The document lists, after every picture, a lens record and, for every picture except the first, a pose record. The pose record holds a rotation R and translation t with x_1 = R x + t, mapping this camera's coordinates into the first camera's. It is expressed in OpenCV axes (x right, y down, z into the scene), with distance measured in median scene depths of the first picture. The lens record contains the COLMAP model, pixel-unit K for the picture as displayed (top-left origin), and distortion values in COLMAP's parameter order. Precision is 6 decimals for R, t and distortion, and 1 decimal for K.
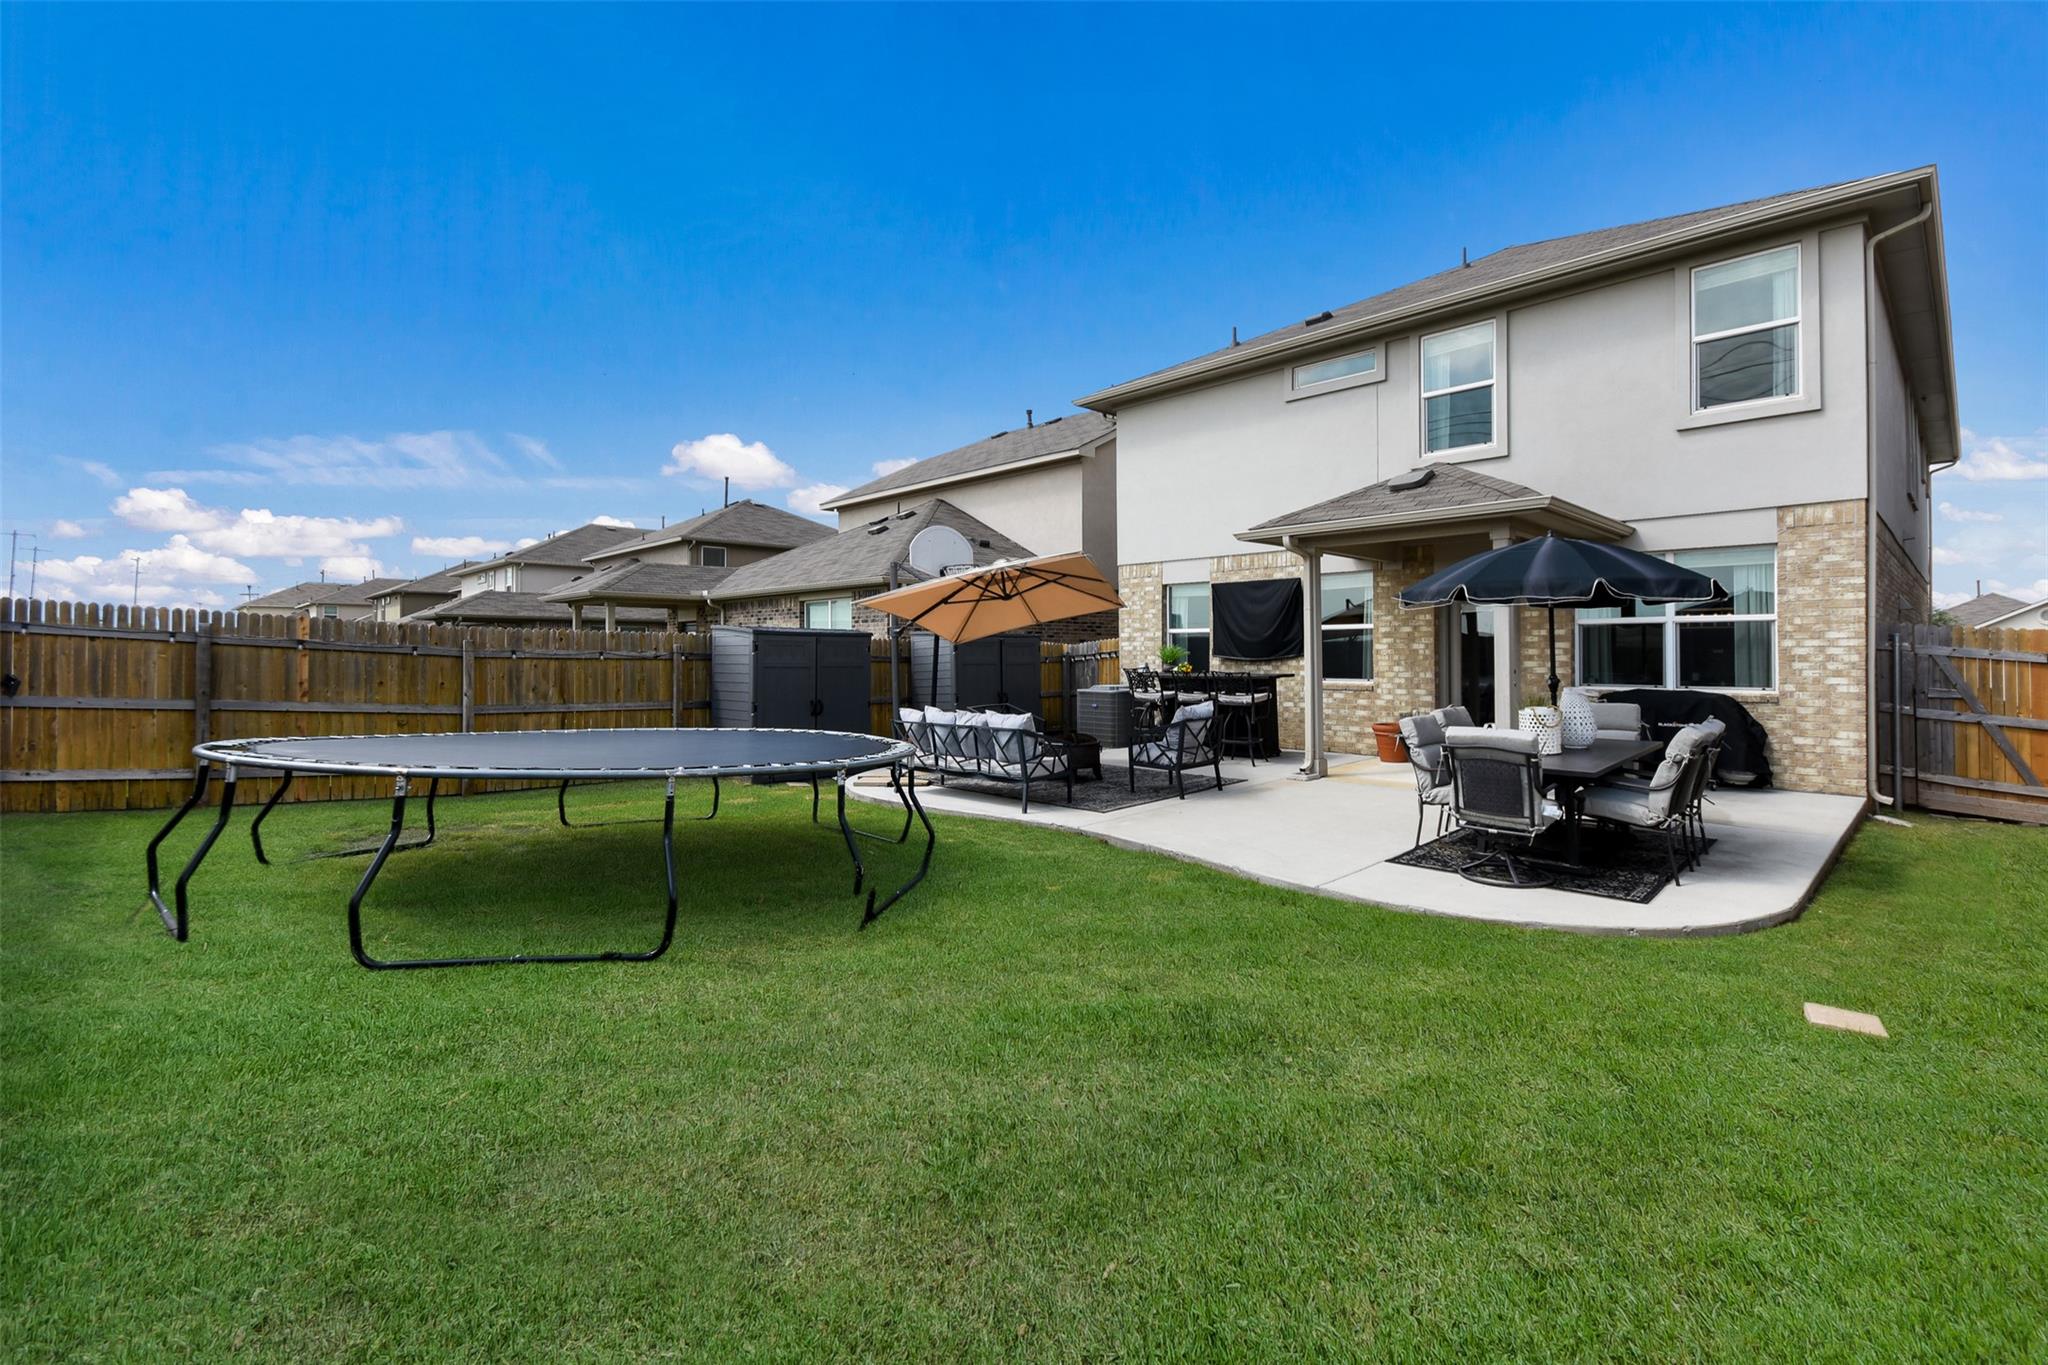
lens RADIAL K [[897.9, 0, 1028.3], [0, 897.9, 666.7], [0, 0, 1]] dist [0.003442, 0.000769]
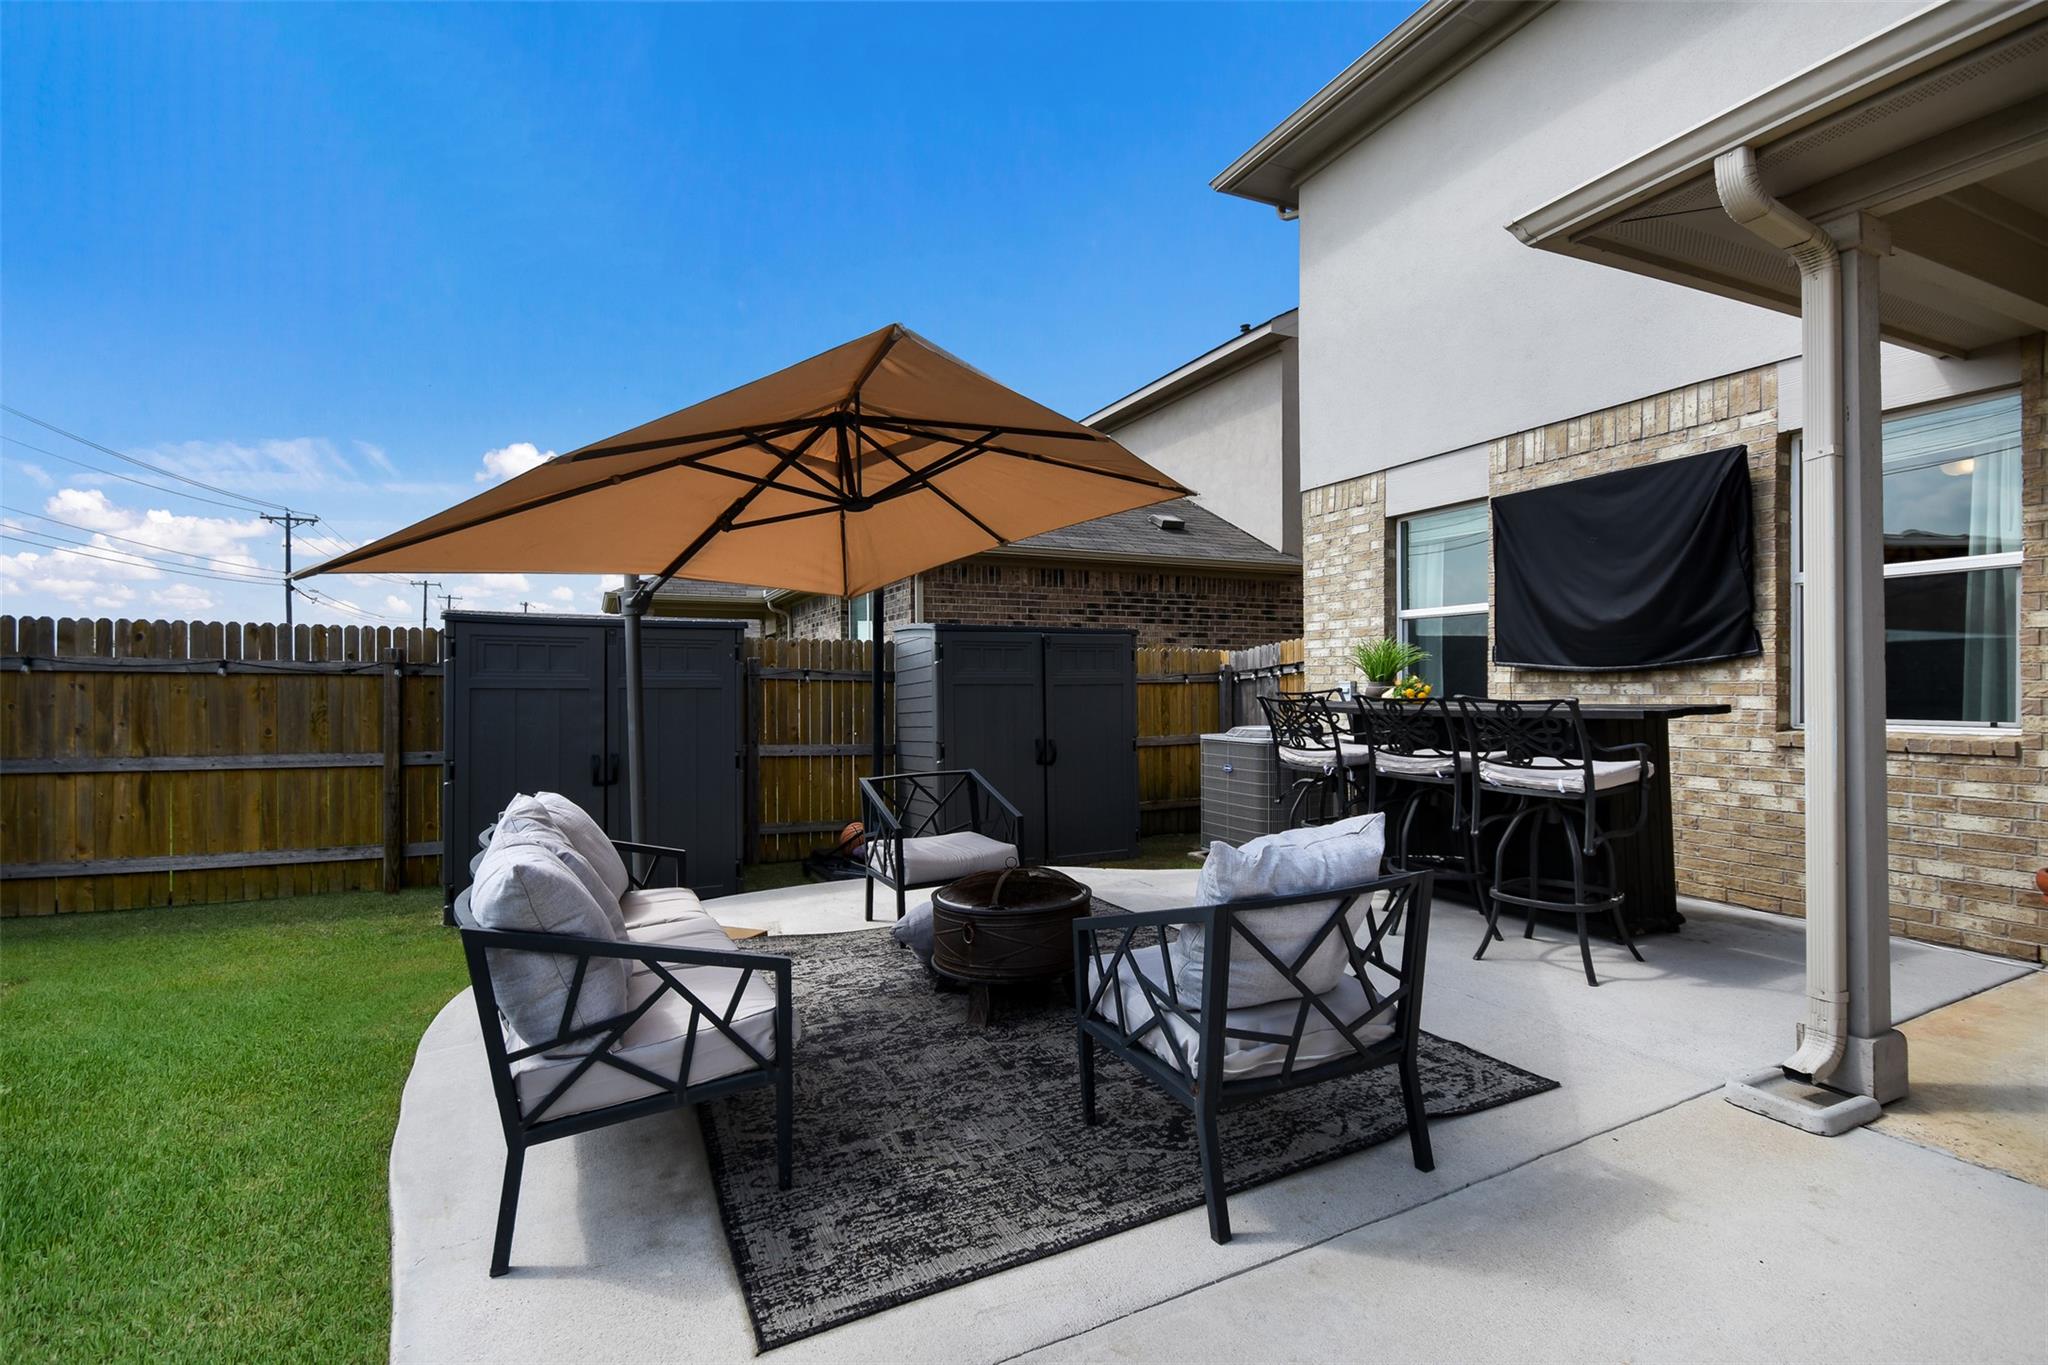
lens RADIAL K [[914.0, 0, 1026.2], [0, 914.0, 696.2], [0, 0, 1]] dist [0.001794, -0.000145]
pose [[0.945106, 0.000070, -0.326763, 0.140859], [0.000408, 0.999999, 0.001394, 0.003373], [0.326763, -0.001450, 0.945105, 0.525365]]
